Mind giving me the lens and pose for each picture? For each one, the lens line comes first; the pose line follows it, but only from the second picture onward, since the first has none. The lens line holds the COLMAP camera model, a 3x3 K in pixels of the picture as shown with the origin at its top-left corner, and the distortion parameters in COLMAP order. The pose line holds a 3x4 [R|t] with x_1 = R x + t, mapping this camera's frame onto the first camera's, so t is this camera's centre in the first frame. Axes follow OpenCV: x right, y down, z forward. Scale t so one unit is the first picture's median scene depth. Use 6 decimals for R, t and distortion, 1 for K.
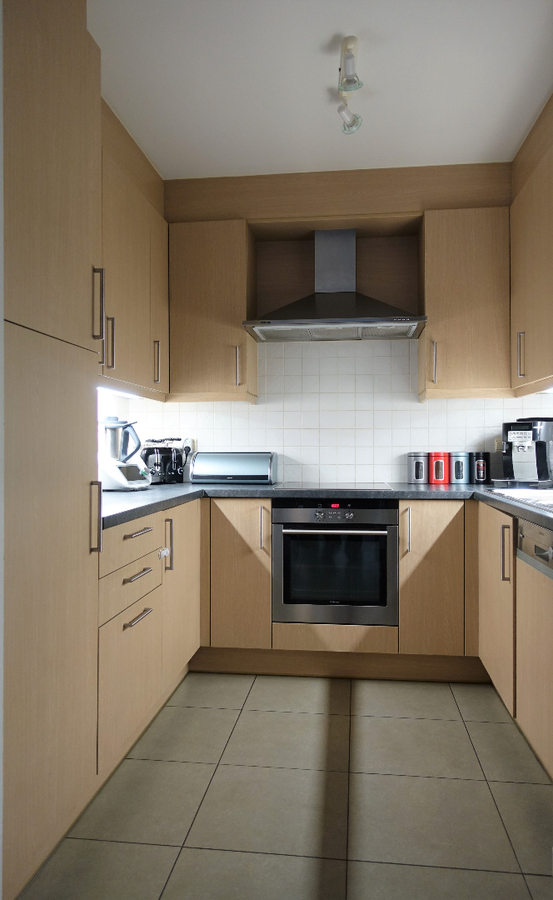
lens RADIAL K [[618.0, 0, 276.5], [0, 618.0, 450.0], [0, 0, 1]] dist [-0.003662, -0.000782]
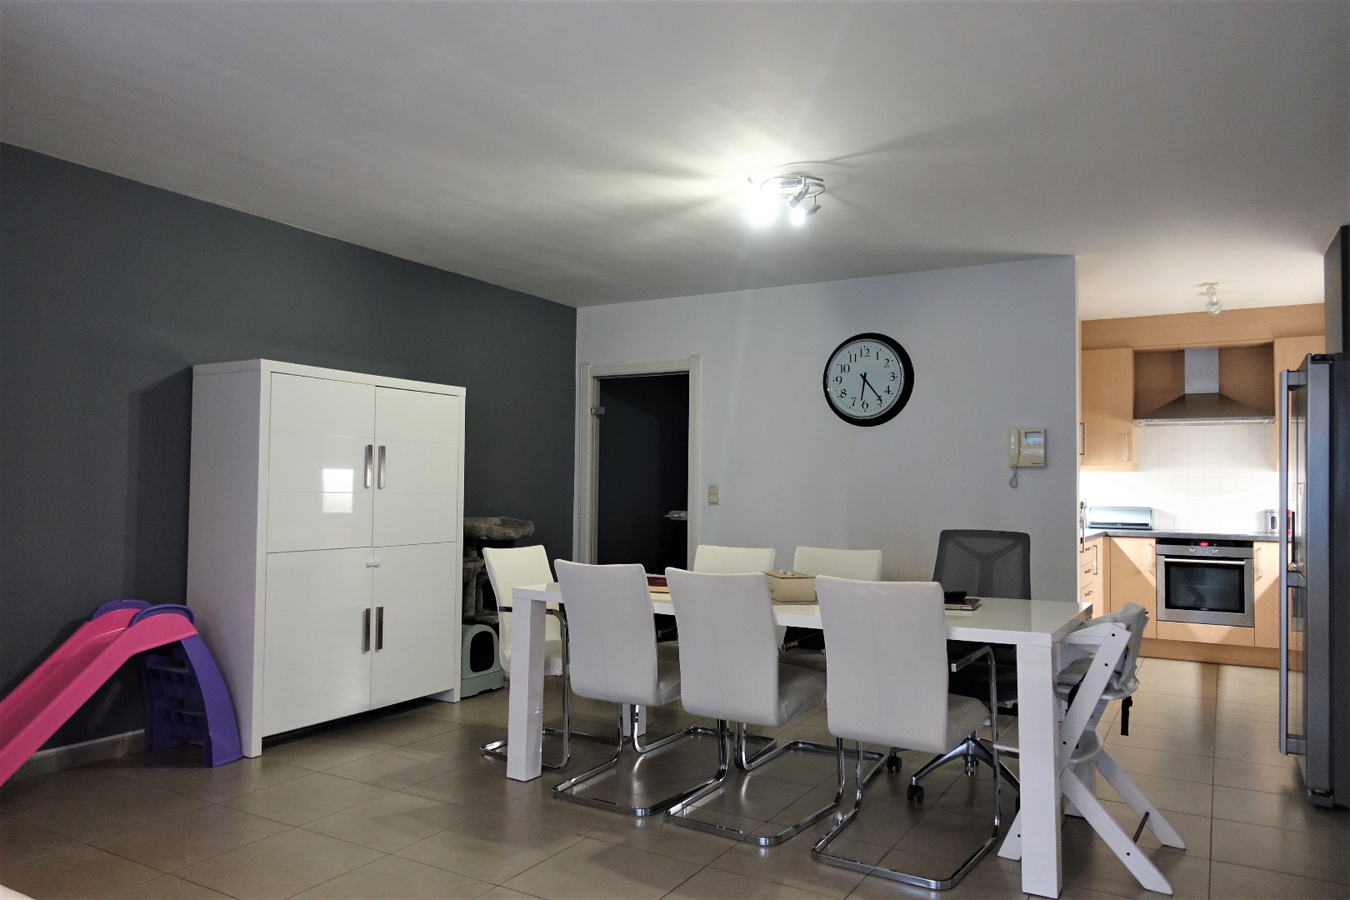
lens RADIAL K [[931.4, 0, 675.0], [0, 931.4, 450.0], [0, 0, 1]] dist [0.005980, 0.001842]
pose [[0.919907, -0.001984, -0.392131, -0.189184], [-0.015065, 0.999070, -0.040395, -0.026468], [0.391847, 0.043067, 0.919022, -1.524993]]
